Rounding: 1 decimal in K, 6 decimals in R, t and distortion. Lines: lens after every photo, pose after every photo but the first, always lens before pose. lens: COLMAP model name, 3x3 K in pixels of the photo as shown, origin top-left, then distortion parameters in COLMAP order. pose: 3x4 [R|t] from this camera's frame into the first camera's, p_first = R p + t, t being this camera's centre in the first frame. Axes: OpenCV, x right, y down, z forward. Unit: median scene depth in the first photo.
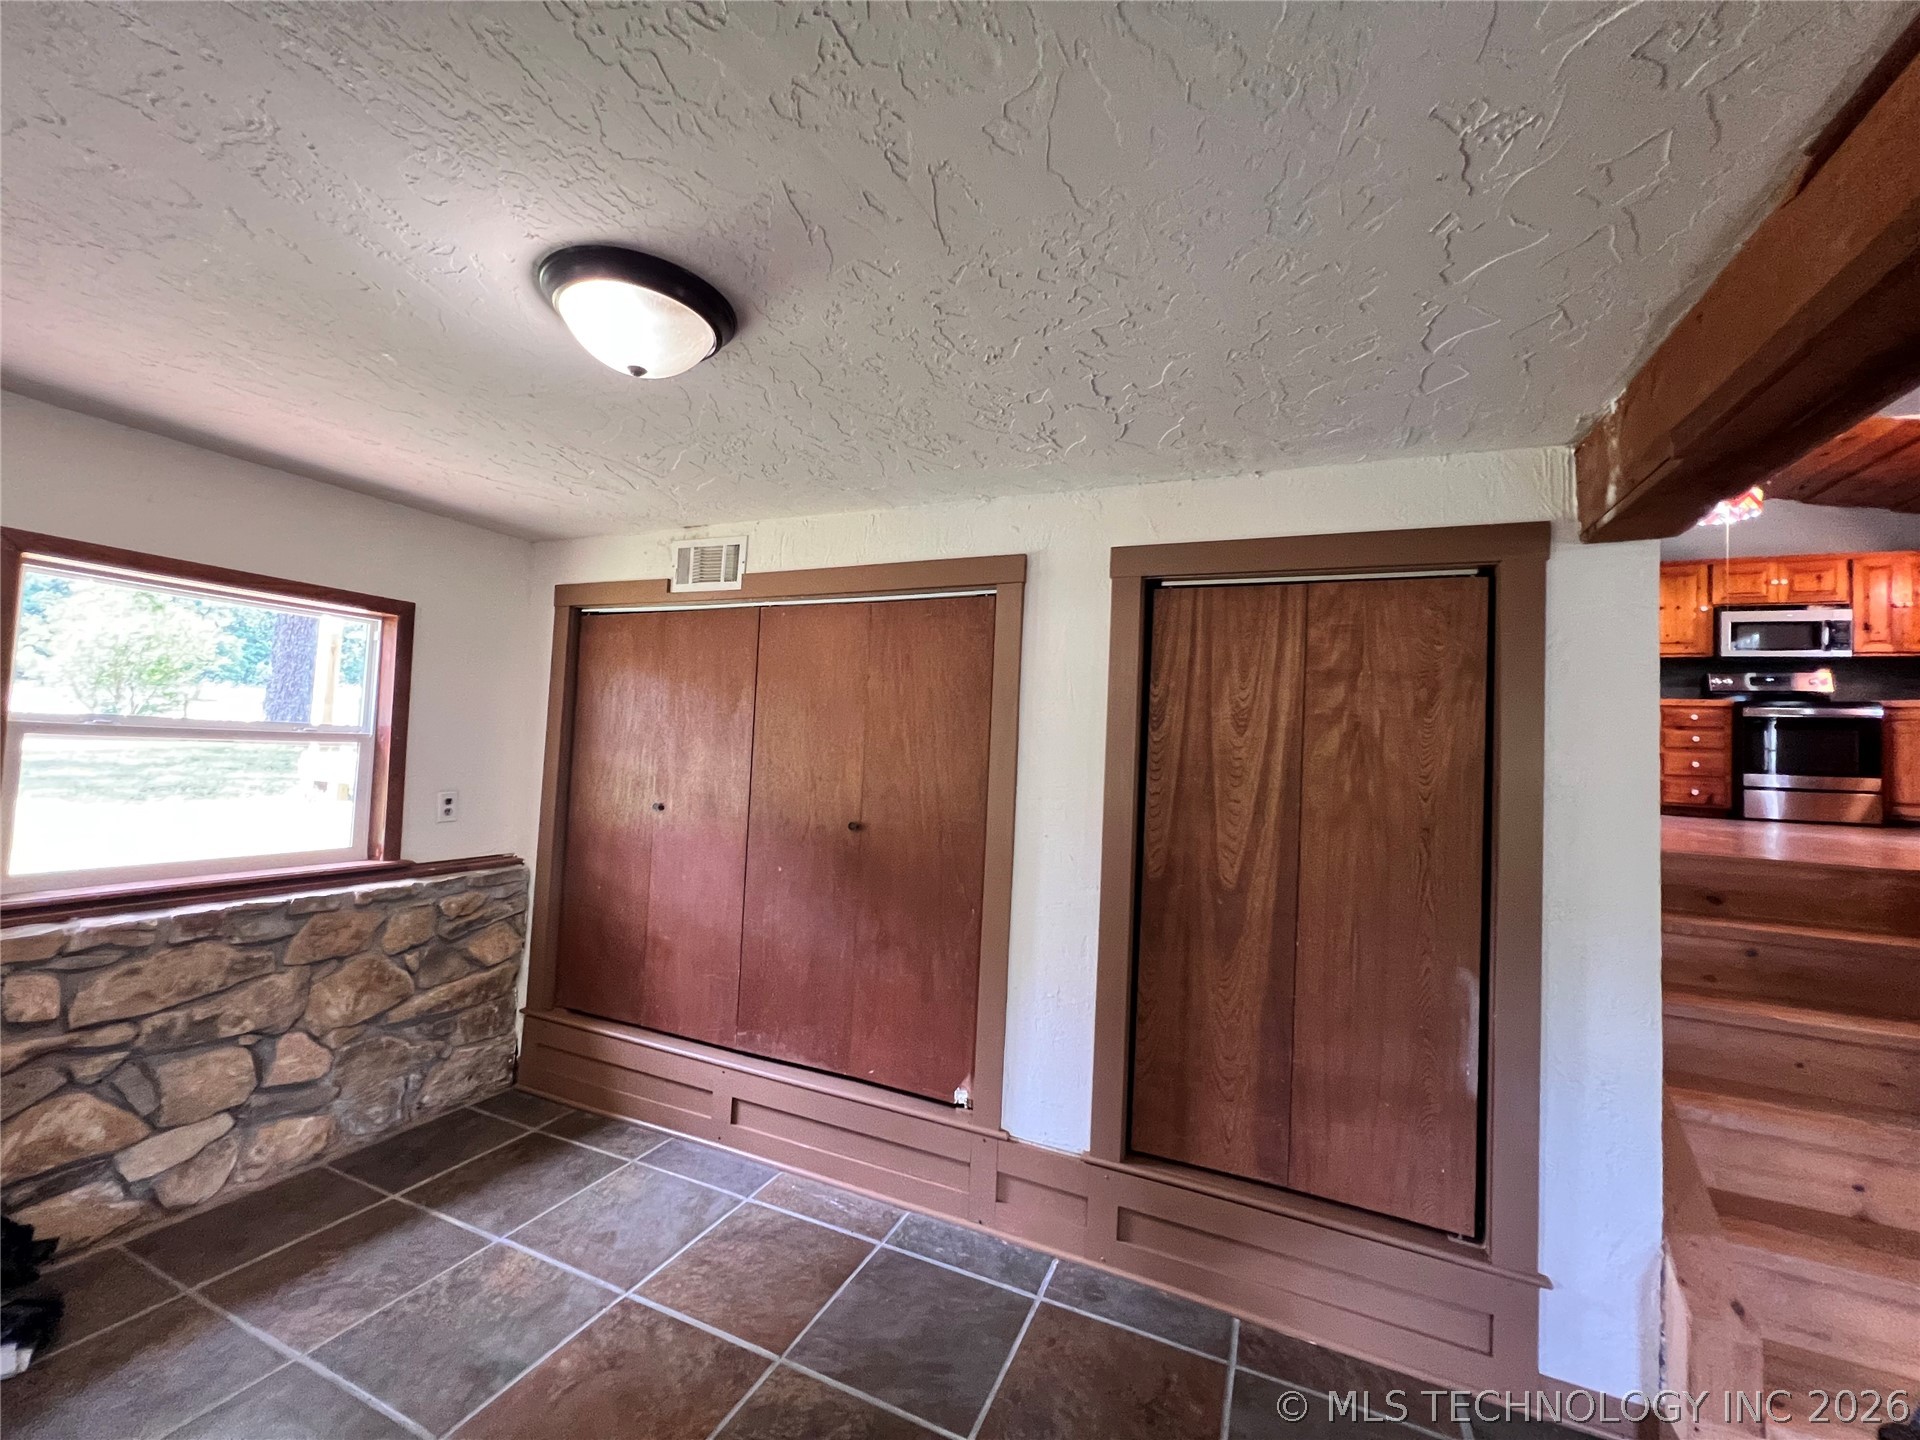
lens RADIAL K [[767.7, 0, 960.3], [0, 767.7, 714.2], [0, 0, 1]] dist [0.001644, -0.000001]
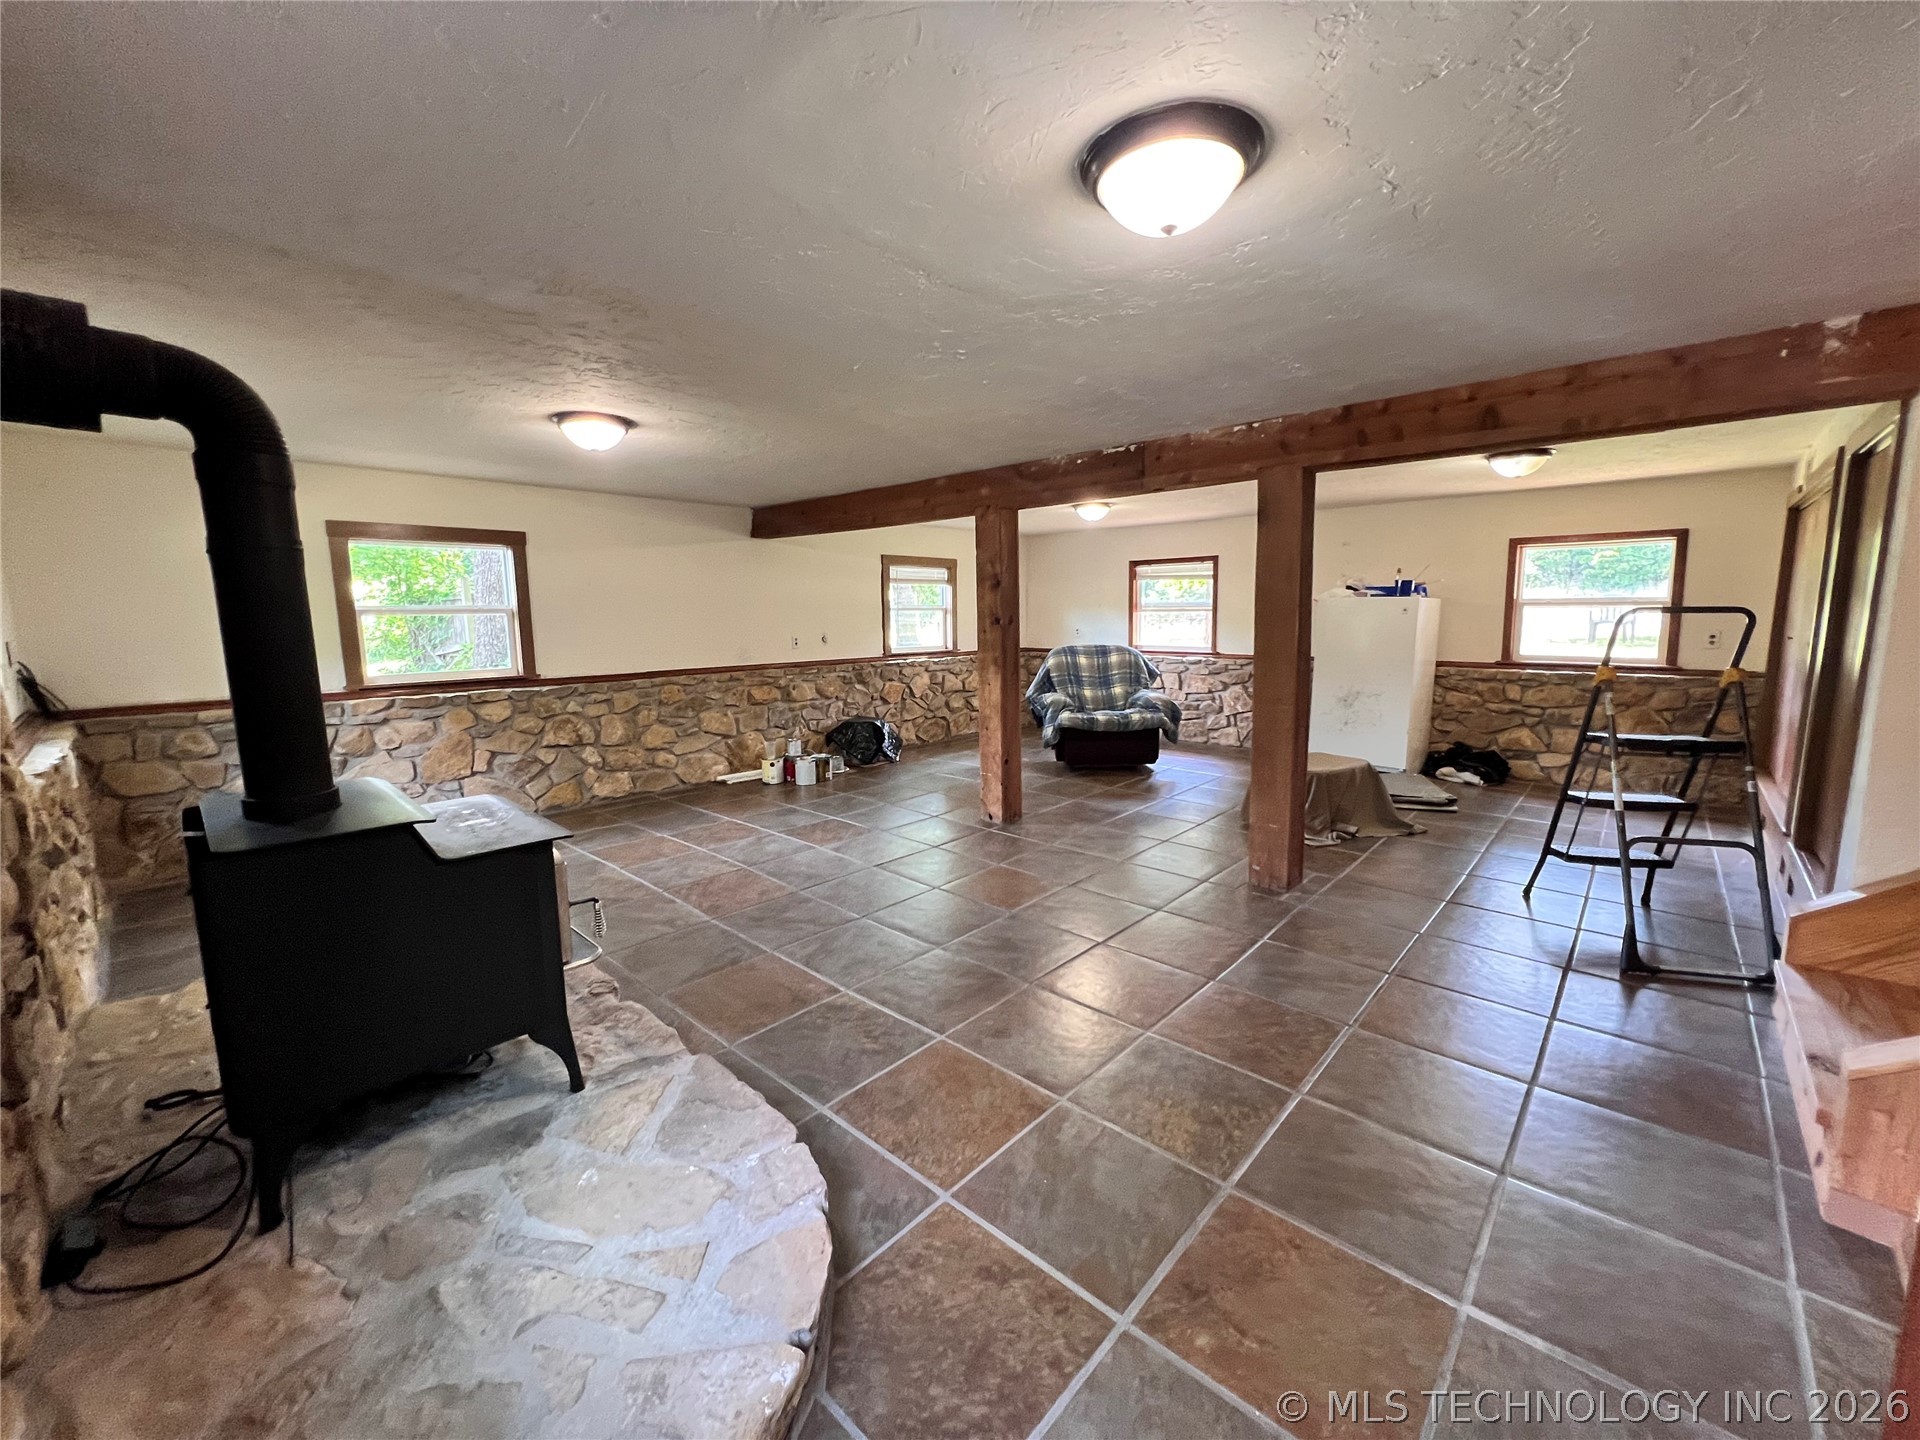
lens RADIAL K [[767.7, 0, 960.3], [0, 767.7, 714.2], [0, 0, 1]] dist [0.001644, -0.000001]
pose [[-0.323580, 0.081529, -0.942682, 0.801900], [0.040489, 0.996561, 0.072290, 0.048009], [0.945334, -0.014777, -0.325768, -0.030068]]
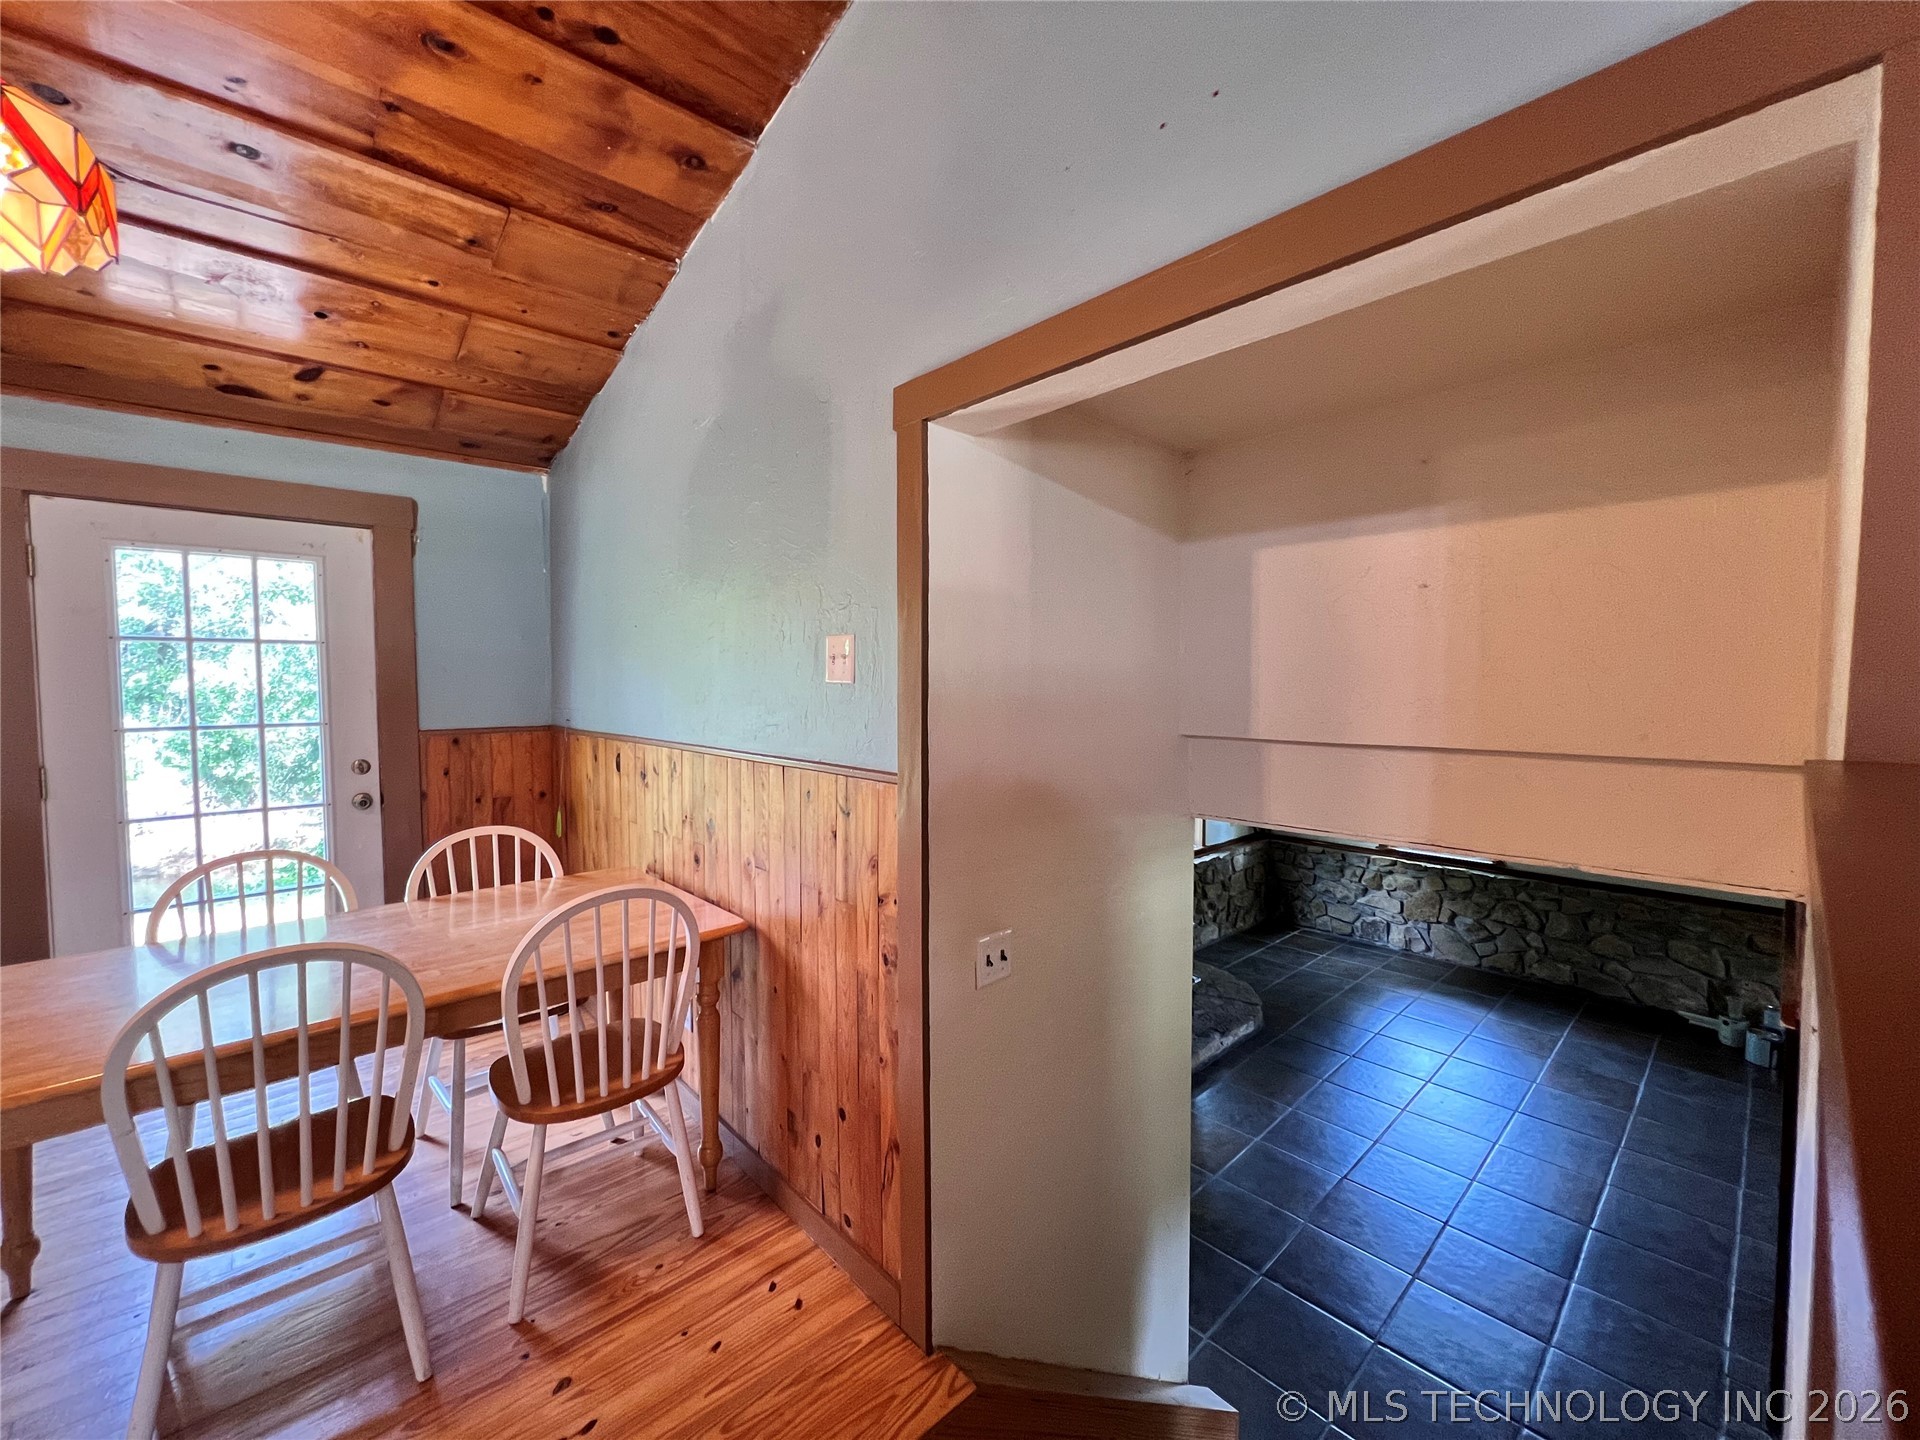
lens RADIAL K [[767.7, 0, 960.3], [0, 767.7, 714.2], [0, 0, 1]] dist [0.001644, -0.000001]
pose [[-0.916870, -0.059031, 0.394797, 0.435460], [-0.056915, 0.998233, 0.017078, -0.147132], [-0.395107, -0.006811, -0.918610, 0.587506]]
